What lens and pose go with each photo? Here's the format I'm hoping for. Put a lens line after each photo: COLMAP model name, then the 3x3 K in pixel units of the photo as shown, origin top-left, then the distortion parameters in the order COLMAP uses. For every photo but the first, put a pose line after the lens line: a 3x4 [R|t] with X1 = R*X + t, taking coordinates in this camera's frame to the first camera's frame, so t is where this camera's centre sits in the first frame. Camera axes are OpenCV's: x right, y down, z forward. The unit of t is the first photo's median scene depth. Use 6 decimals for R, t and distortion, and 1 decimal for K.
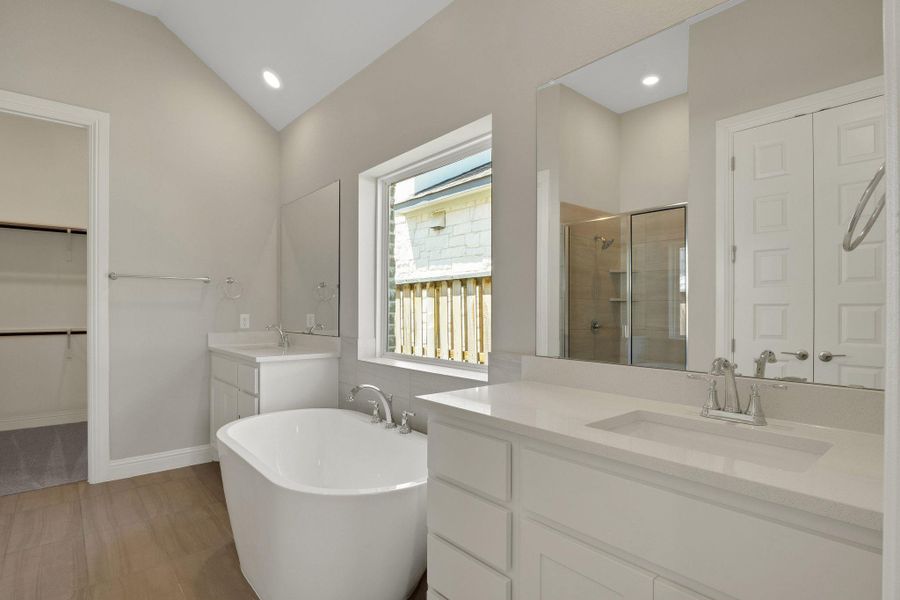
lens RADIAL K [[467.5, 0, 444.7], [0, 467.5, 307.4], [0, 0, 1]] dist [-0.015536, -0.002904]
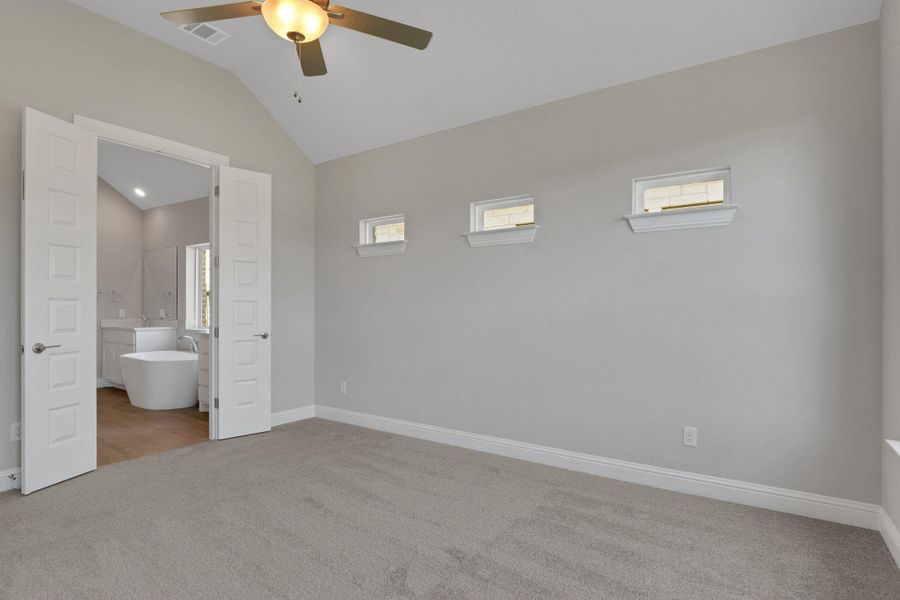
lens RADIAL K [[467.5, 0, 457.7], [0, 467.5, 302.5], [0, 0, 1]] dist [-0.015536, -0.002904]
pose [[0.958813, -0.001859, 0.284033, 0.409571], [0.001501, 0.999998, 0.001477, -0.016776], [-0.284035, -0.000990, 0.958813, -1.429545]]
